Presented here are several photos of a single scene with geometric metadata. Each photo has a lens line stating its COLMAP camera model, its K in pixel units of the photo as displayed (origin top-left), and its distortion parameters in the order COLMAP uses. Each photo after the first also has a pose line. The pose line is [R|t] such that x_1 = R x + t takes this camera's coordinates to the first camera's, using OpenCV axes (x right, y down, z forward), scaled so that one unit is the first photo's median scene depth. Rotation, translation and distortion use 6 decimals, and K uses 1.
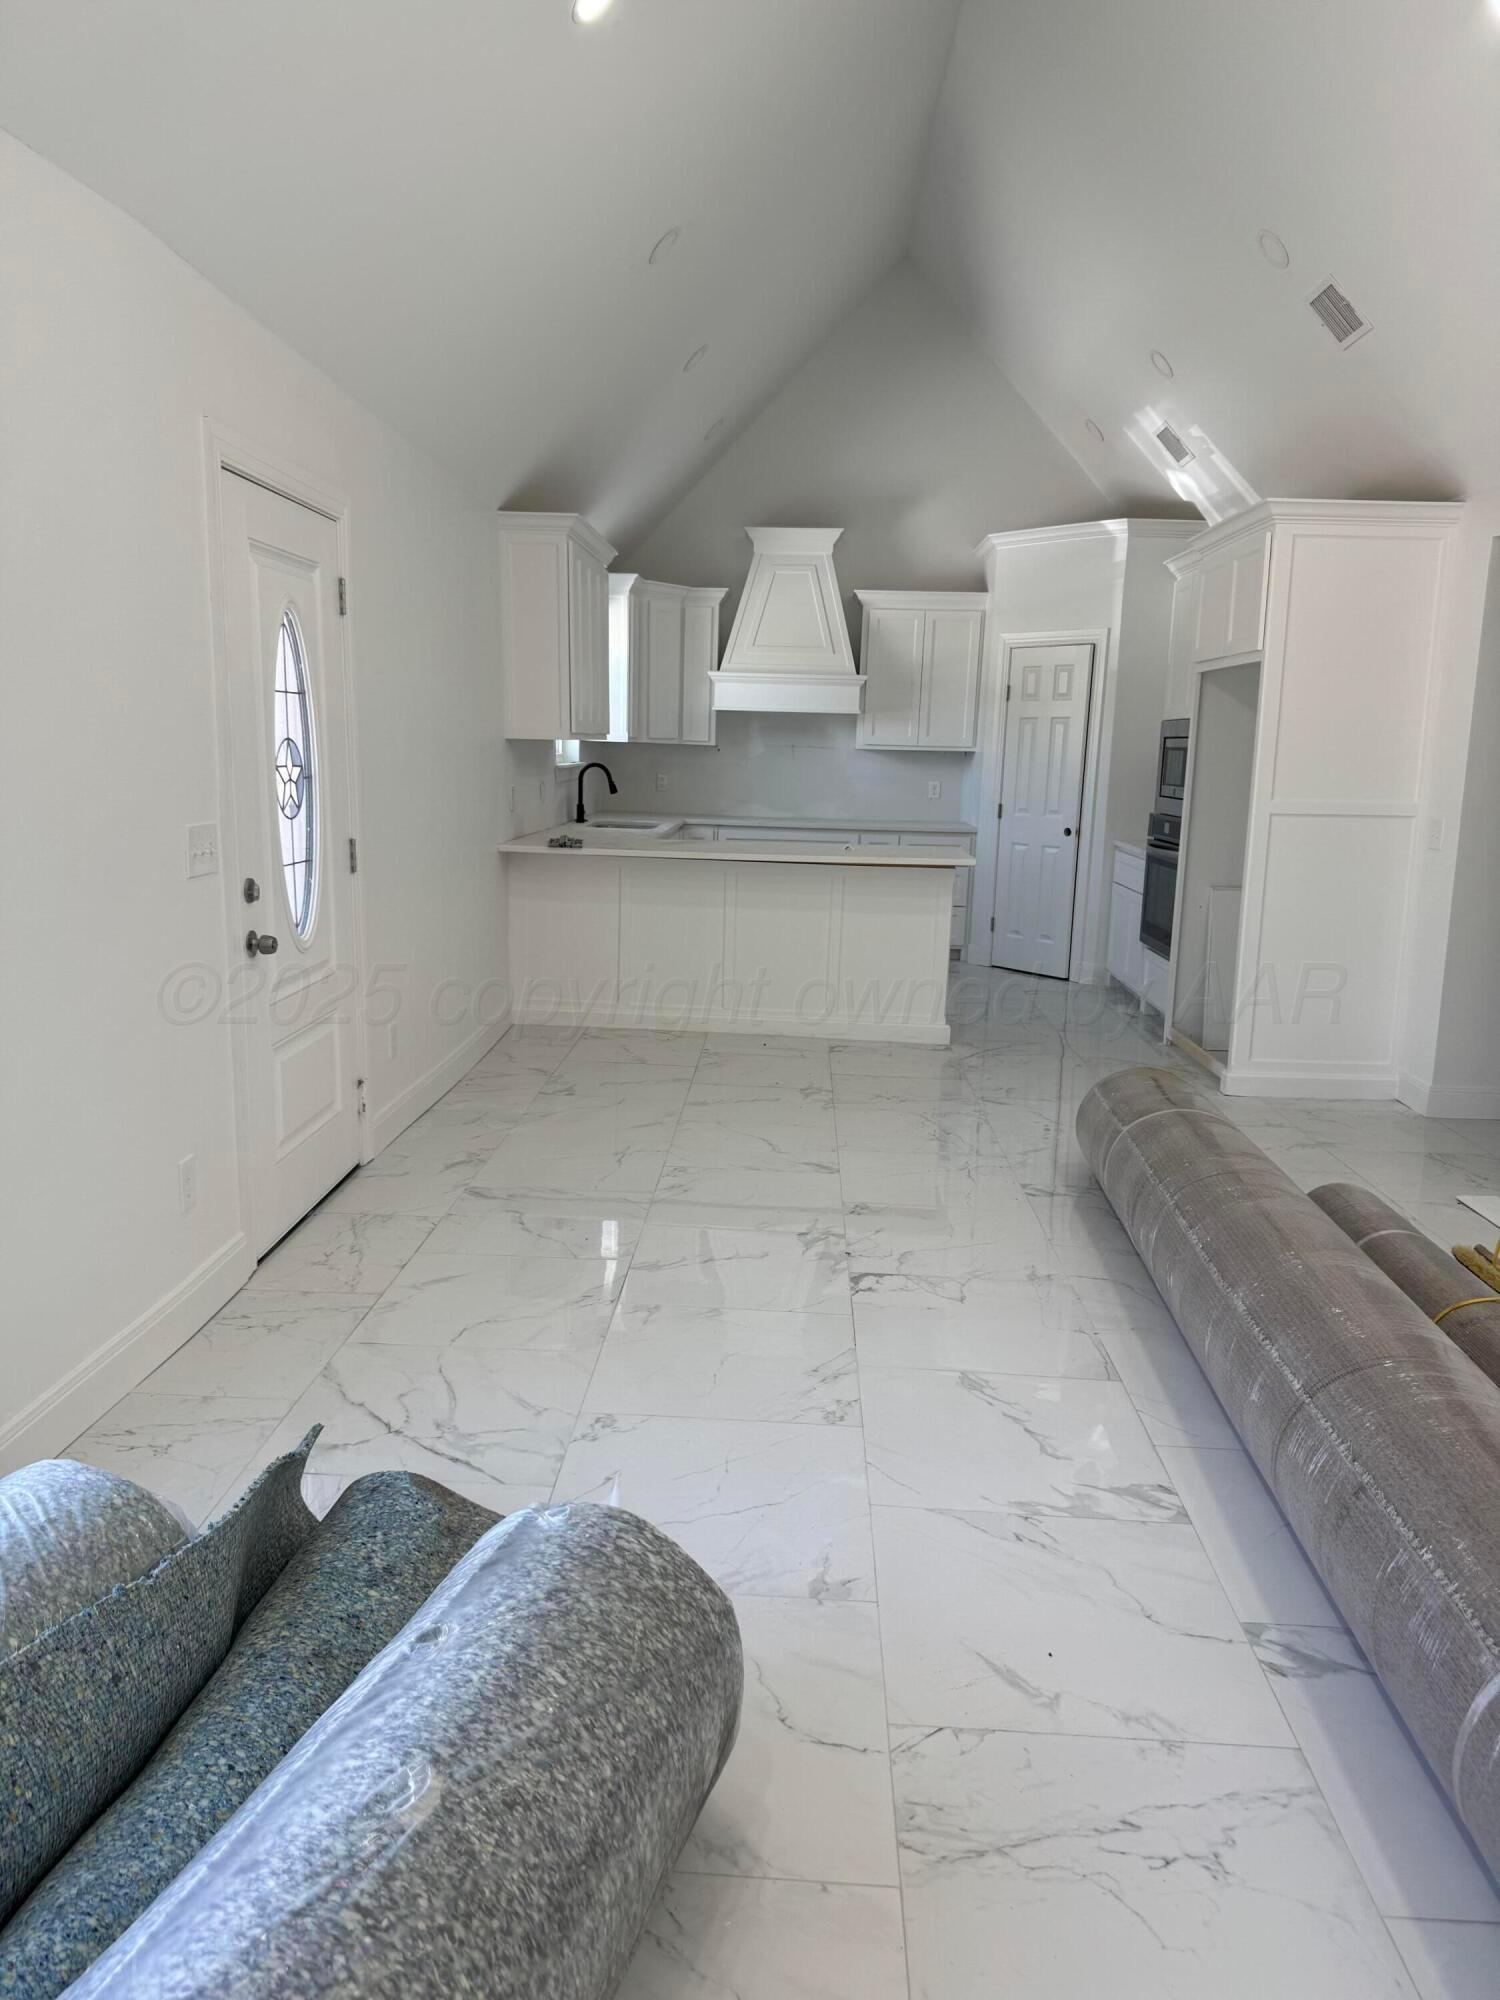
lens RADIAL K [[1401.1, 0, 750.0], [0, 1401.1, 1000.0], [0, 0, 1]] dist [0.000141, -0.000089]
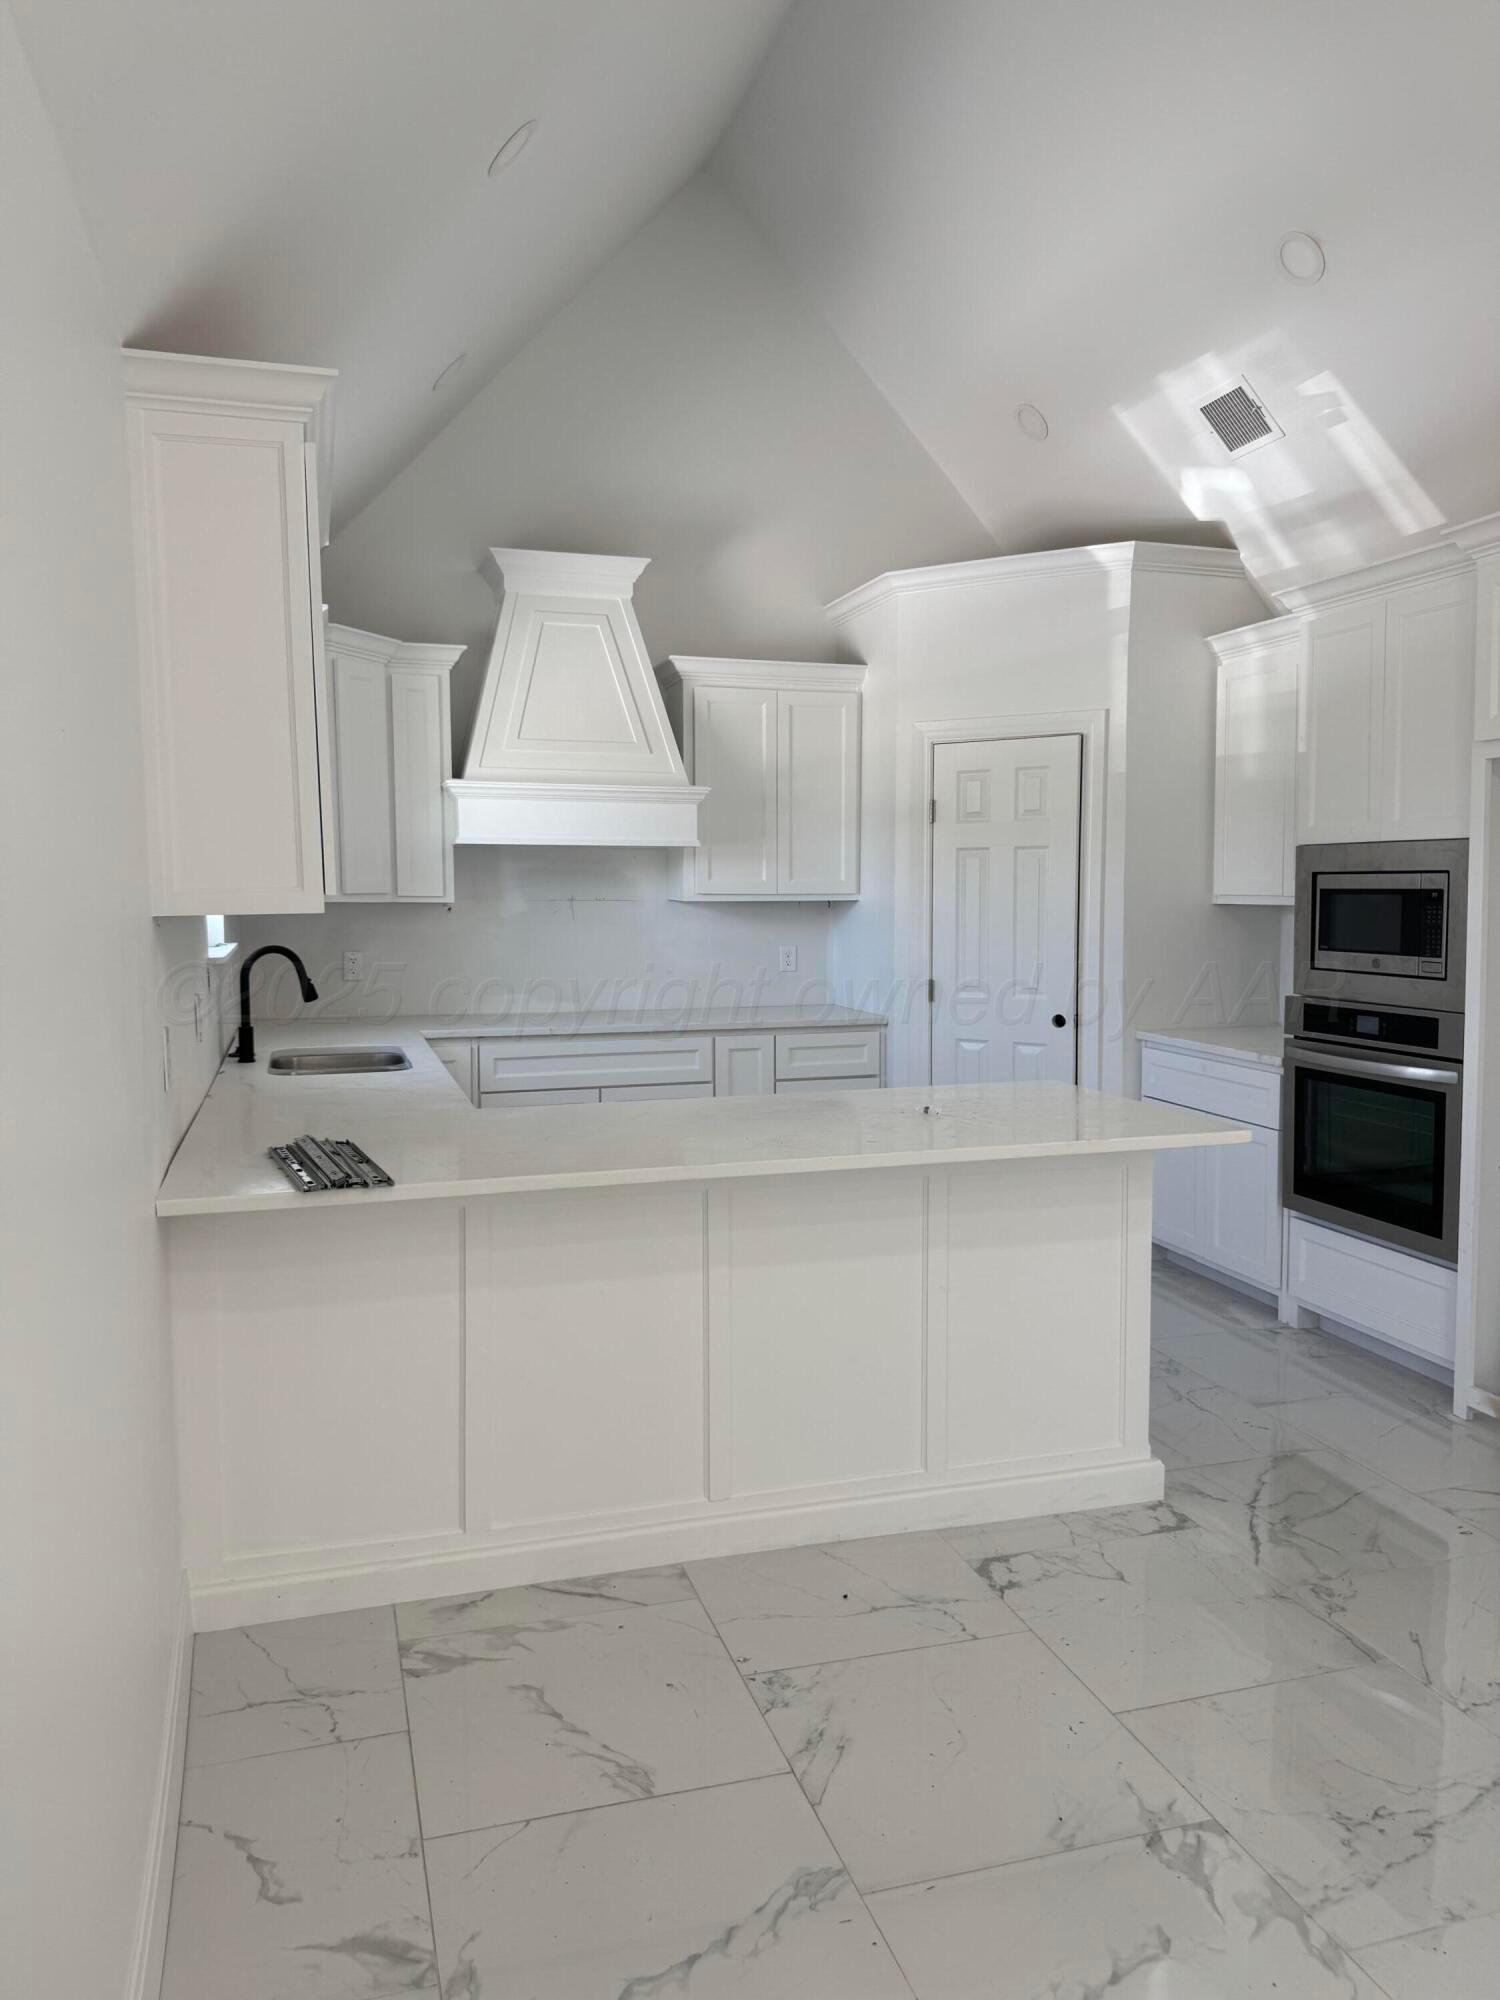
lens RADIAL K [[1348.3, 0, 753.9], [0, 1348.3, 976.3], [0, 0, 1]] dist [0.059250, -0.000510]
pose [[0.938197, -0.050137, 0.342451, -0.108050], [0.086416, 0.992048, -0.091507, -0.088924], [-0.335140, 0.115445, 0.935069, 0.431750]]
